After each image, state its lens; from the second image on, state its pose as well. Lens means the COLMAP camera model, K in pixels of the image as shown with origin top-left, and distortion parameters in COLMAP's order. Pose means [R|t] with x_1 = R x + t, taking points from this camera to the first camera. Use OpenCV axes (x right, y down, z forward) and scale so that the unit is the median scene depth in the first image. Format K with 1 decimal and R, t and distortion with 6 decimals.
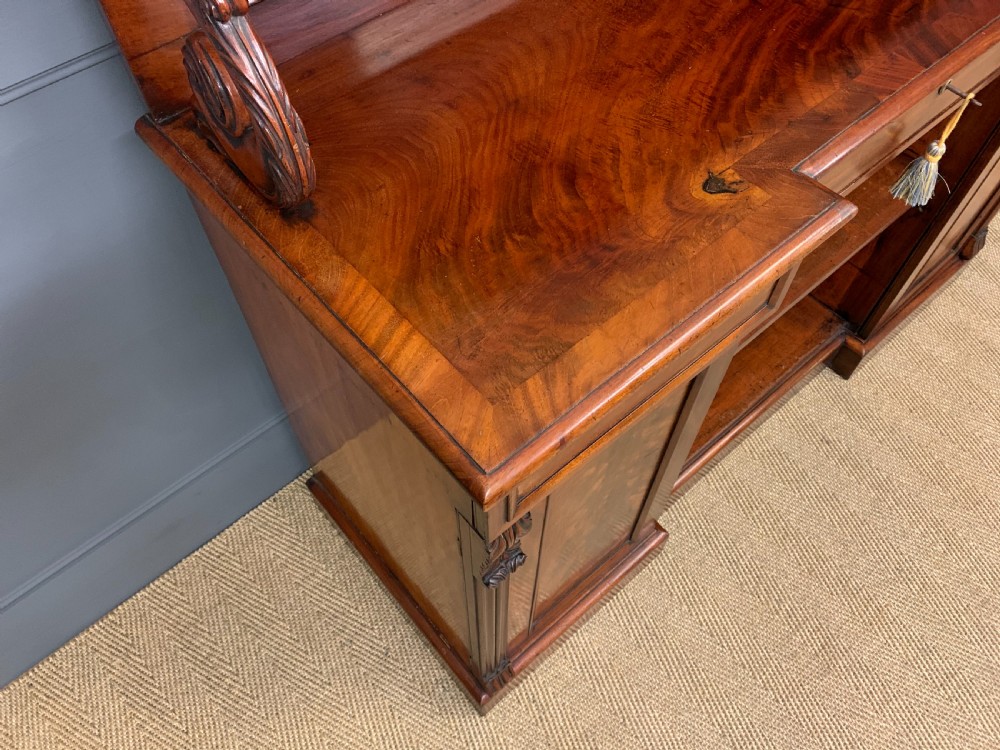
lens RADIAL K [[778.6, 0, 495.9], [0, 778.6, 372.3], [0, 0, 1]] dist [0.015540, -0.008943]
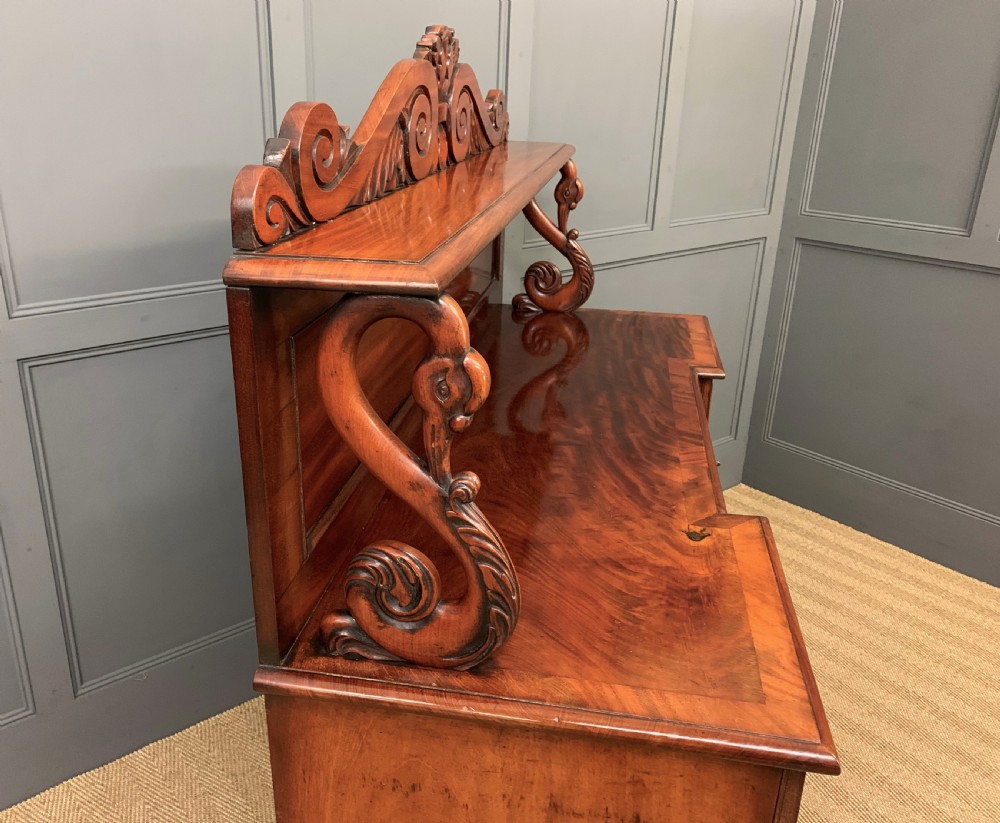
lens RADIAL K [[850.8, 0, 473.1], [0, 850.8, 401.0], [0, 0, 1]] dist [0.064413, -0.002326]
pose [[0.782995, -0.208629, 0.585997, -0.815484], [0.509997, 0.754672, -0.412764, 0.004962], [-0.356121, 0.622049, 0.697304, -0.063297]]
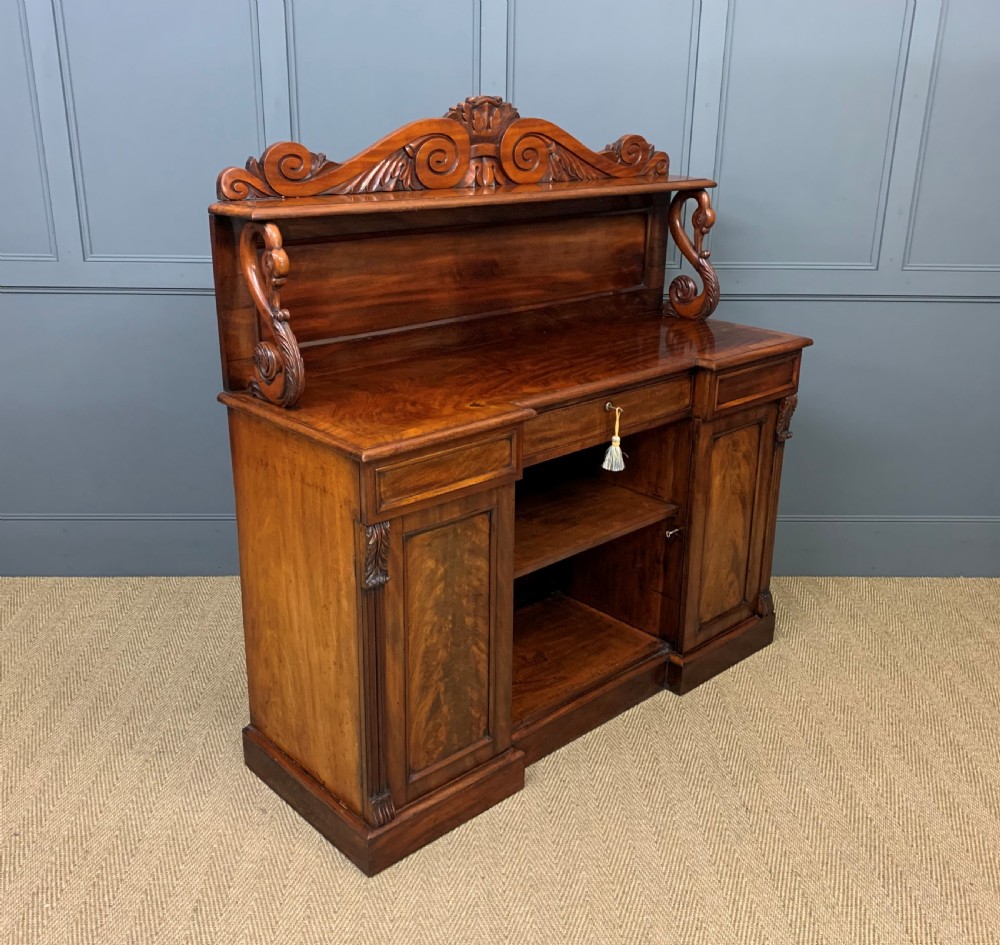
lens RADIAL K [[1033.5, 0, 503.6], [0, 1033.5, 447.2], [0, 0, 1]] dist [0.102141, -0.013646]
pose [[0.999166, 0.002889, 0.040740, 0.225362], [0.022646, 0.790920, -0.611501, 1.631241], [-0.033989, 0.611913, 0.790194, -1.267978]]
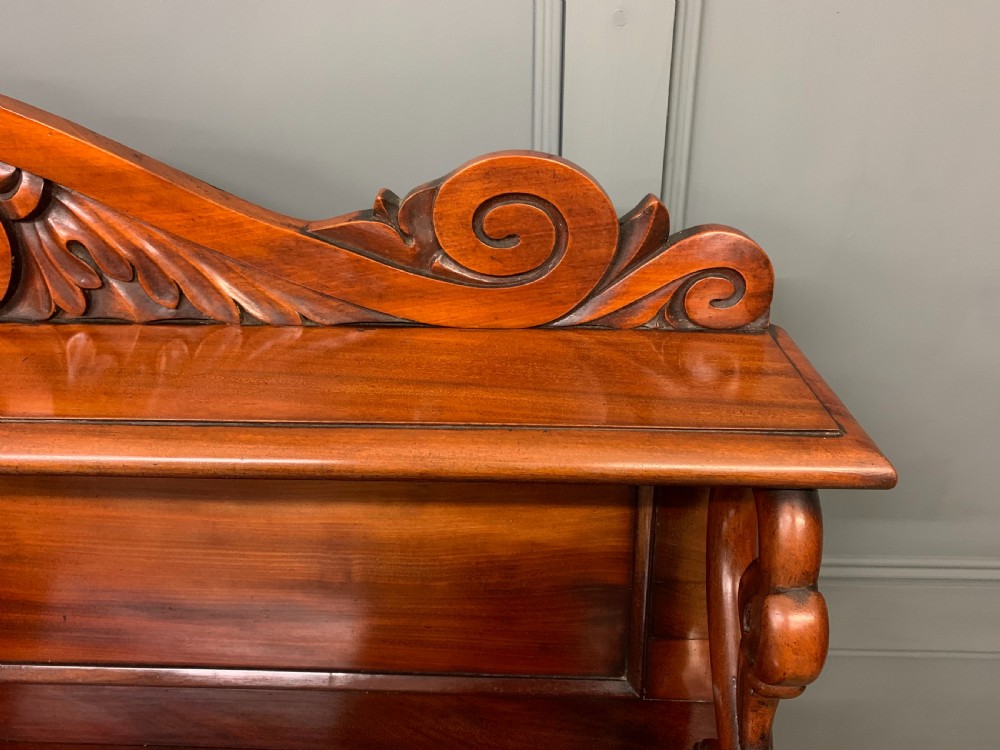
lens RADIAL K [[778.6, 0, 495.9], [0, 778.6, 372.3], [0, 0, 1]] dist [0.015540, -0.008943]
pose [[0.736940, 0.256858, -0.625255, 1.295947], [-0.561287, 0.747958, -0.354281, -1.265607], [0.376665, 0.612032, 0.695371, 0.719673]]
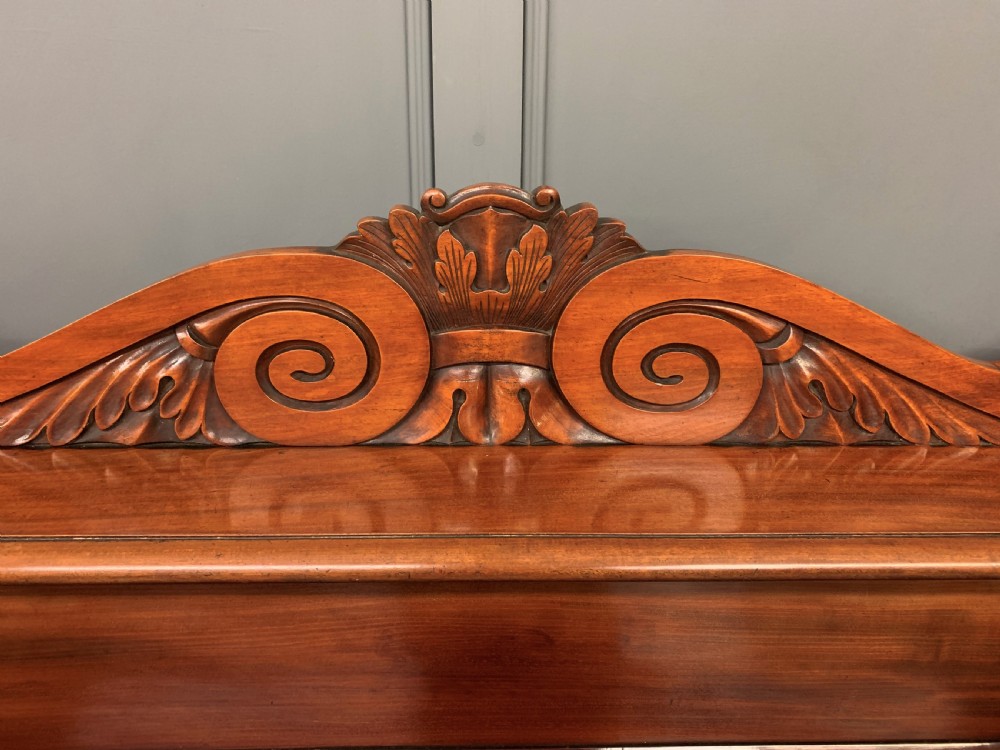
lens RADIAL K [[778.6, 0, 495.9], [0, 778.6, 372.3], [0, 0, 1]] dist [0.015540, -0.008943]
pose [[0.780983, 0.192344, -0.594196, 0.797321], [-0.525212, 0.717089, -0.458189, -0.829682], [0.337962, 0.669916, 0.661055, 0.310844]]
